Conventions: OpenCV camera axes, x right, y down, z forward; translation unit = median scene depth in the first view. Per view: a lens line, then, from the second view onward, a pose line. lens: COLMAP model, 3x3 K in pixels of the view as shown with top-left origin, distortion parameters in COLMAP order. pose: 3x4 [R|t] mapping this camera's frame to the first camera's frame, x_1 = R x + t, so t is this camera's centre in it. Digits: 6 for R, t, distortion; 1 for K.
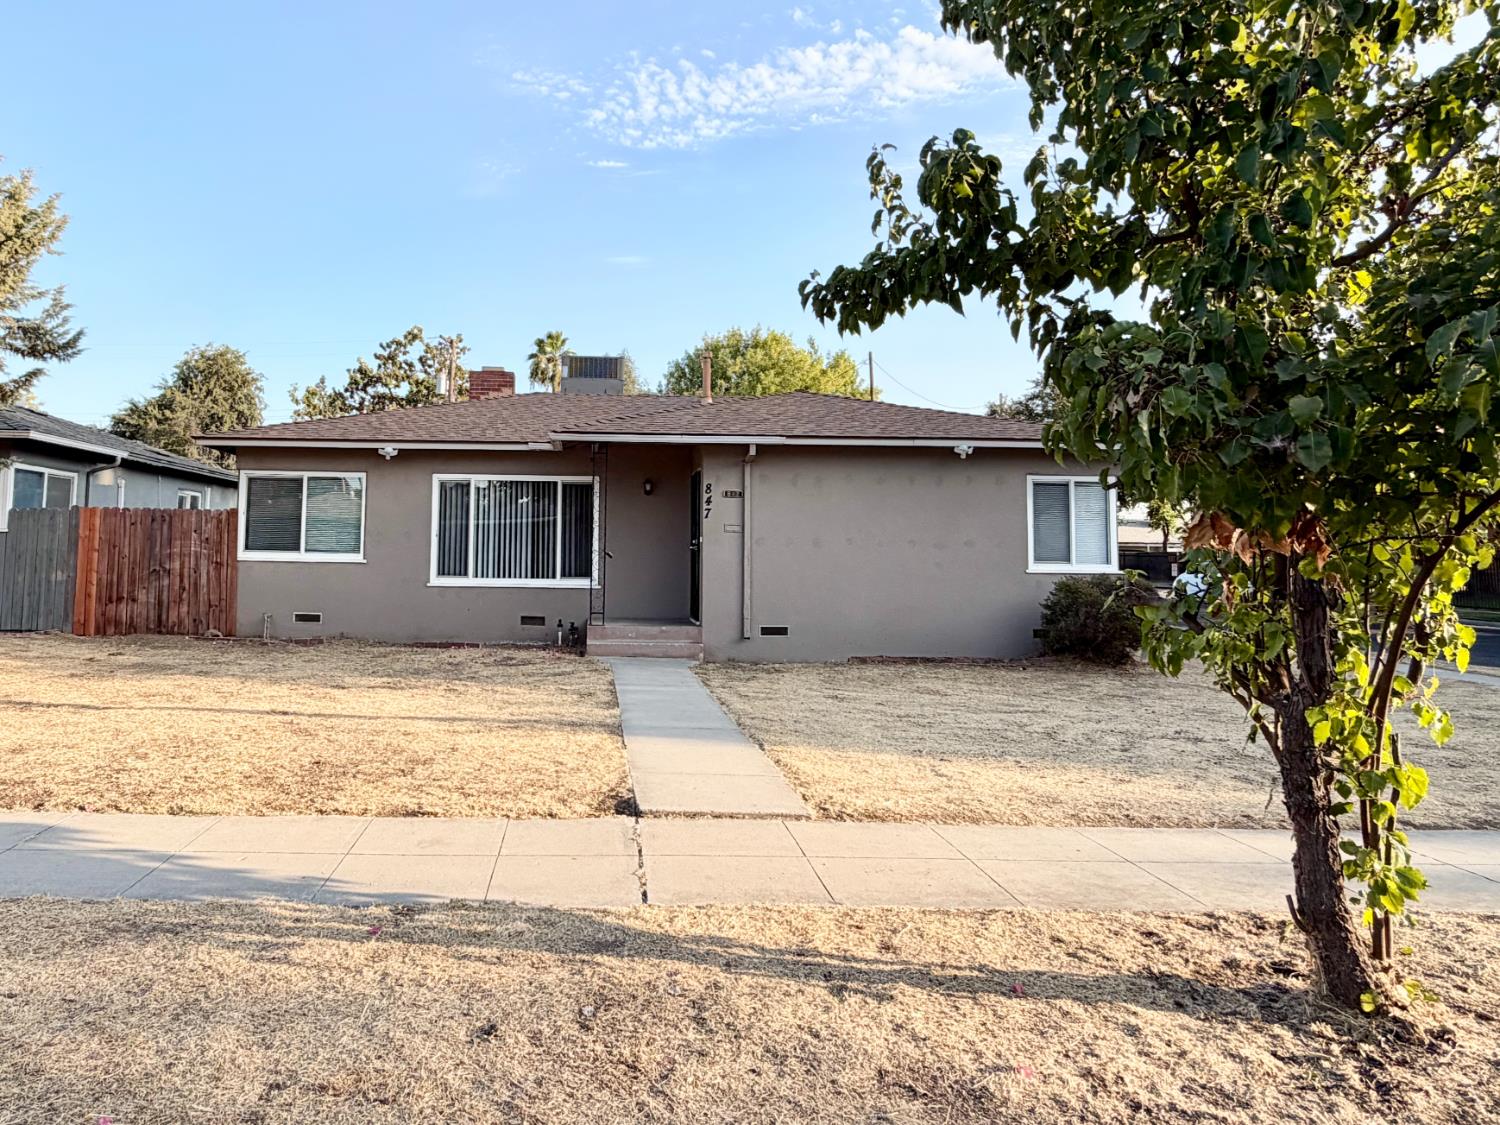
lens RADIAL K [[599.3, 0, 745.1], [0, 599.3, 550.6], [0, 0, 1]] dist [0.001363, -0.000844]
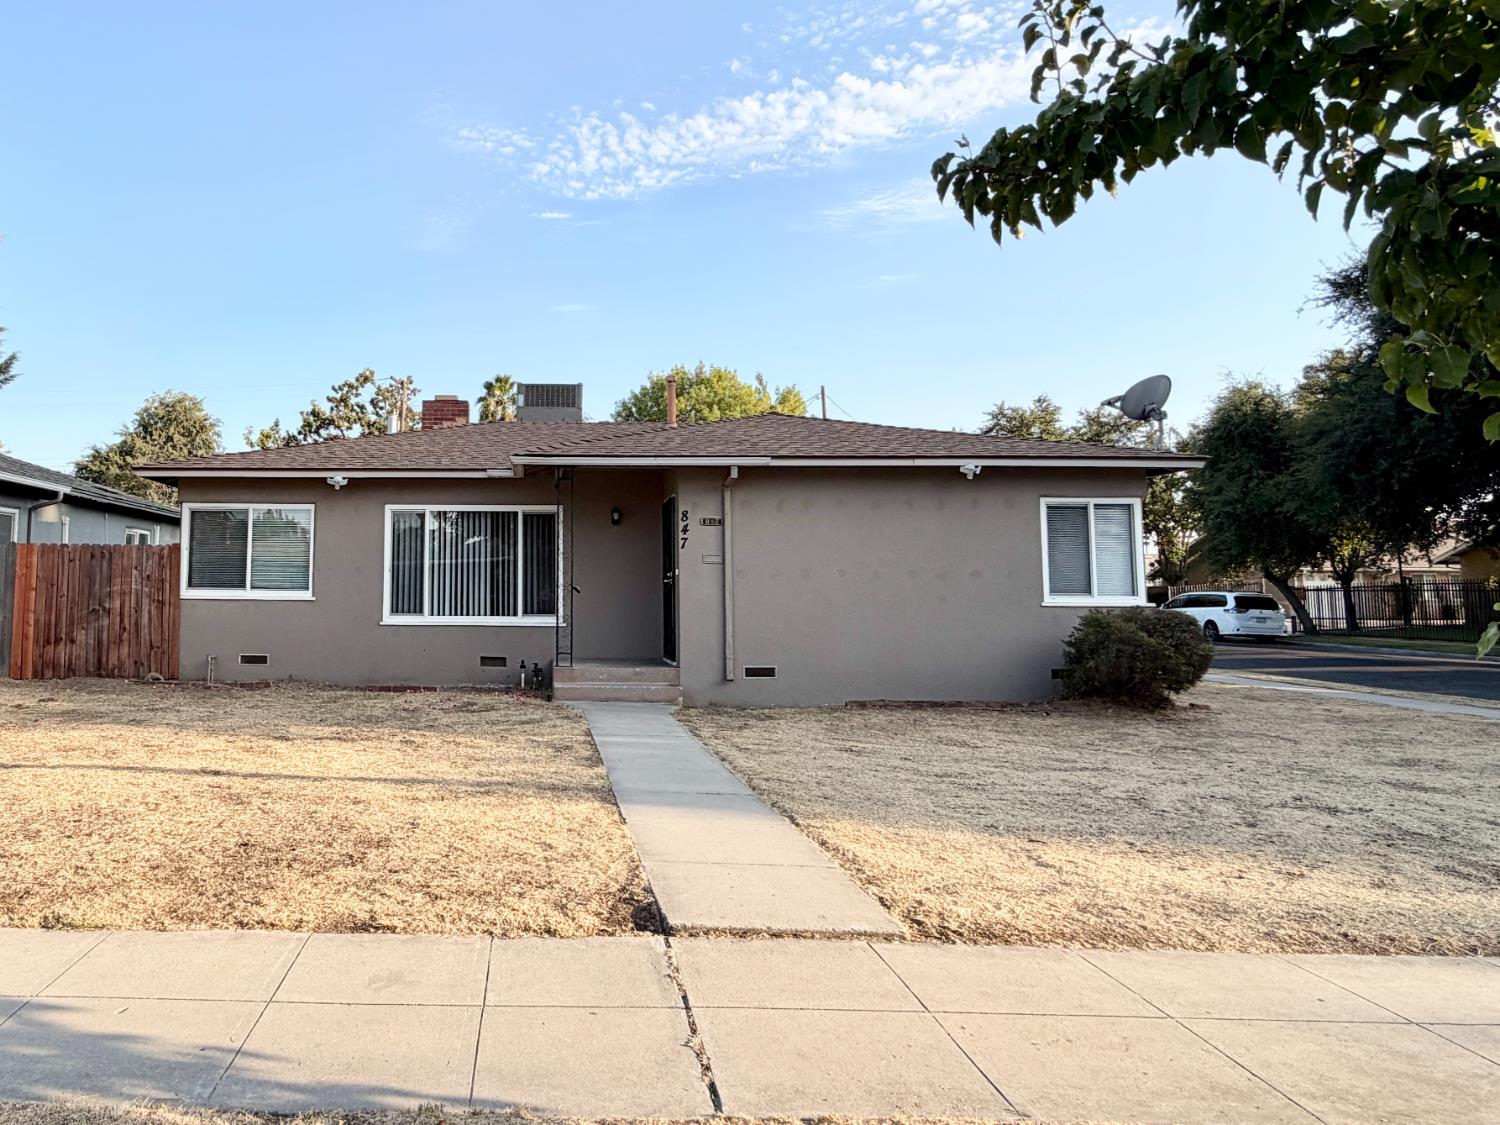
lens RADIAL K [[740.7, 0, 756.2], [0, 740.7, 573.9], [0, 0, 1]] dist [-0.003817, 0.003245]
pose [[0.999820, -0.006868, -0.017691, 0.074982], [0.006791, 0.999967, -0.004403, -0.010826], [0.017721, 0.004282, 0.999834, -0.139591]]
